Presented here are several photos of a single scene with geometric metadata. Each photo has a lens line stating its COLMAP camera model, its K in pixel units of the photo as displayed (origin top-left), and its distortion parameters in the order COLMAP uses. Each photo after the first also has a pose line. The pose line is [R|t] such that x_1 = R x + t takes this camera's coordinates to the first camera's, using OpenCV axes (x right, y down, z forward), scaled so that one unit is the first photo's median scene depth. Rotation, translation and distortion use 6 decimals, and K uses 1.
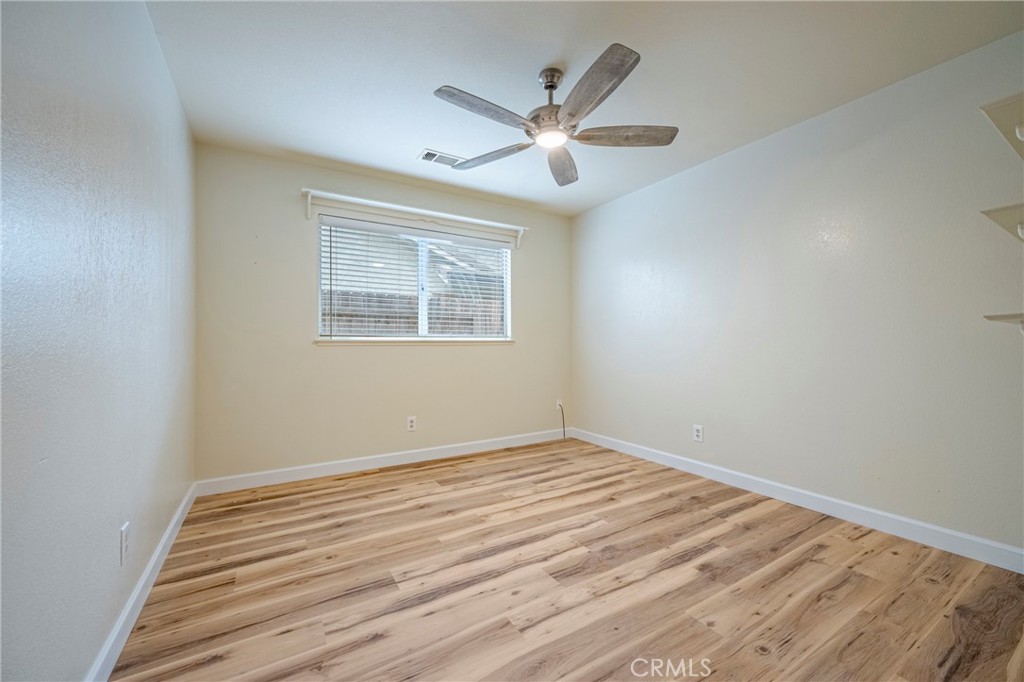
lens RADIAL K [[405.3, 0, 509.6], [0, 405.3, 343.7], [0, 0, 1]] dist [0.000683, 0.000380]
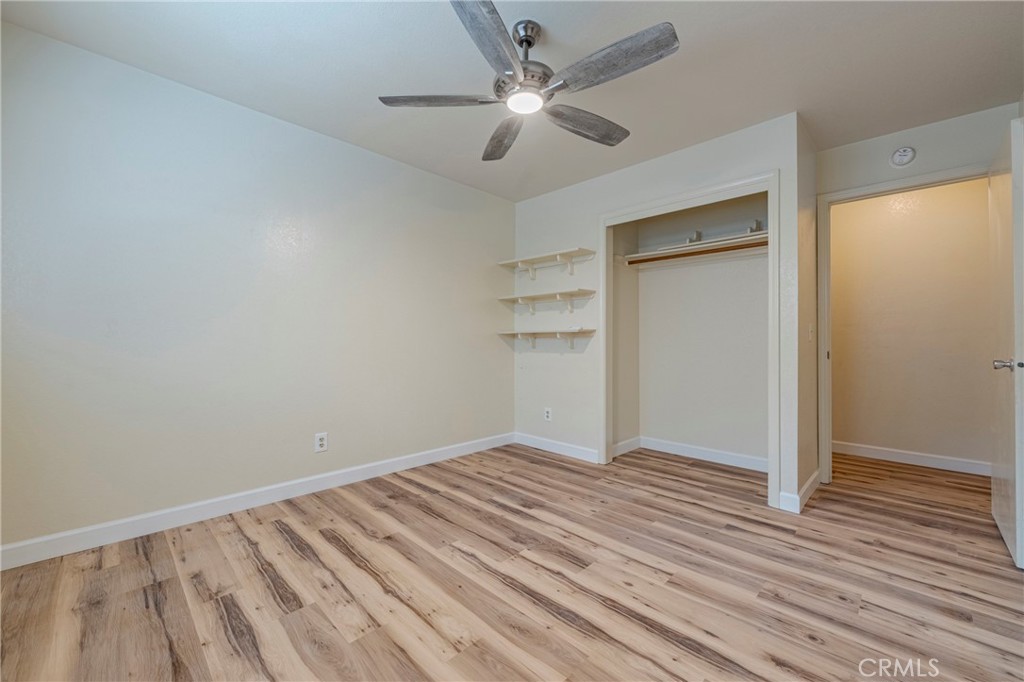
lens RADIAL K [[405.3, 0, 513.2], [0, 405.3, 338.8], [0, 0, 1]] dist [0.000683, 0.000380]
pose [[-0.253485, 0.006597, 0.967317, -0.644503], [-0.006435, 0.999943, -0.008506, 0.005411], [-0.967318, -0.008381, -0.253428, 1.101215]]
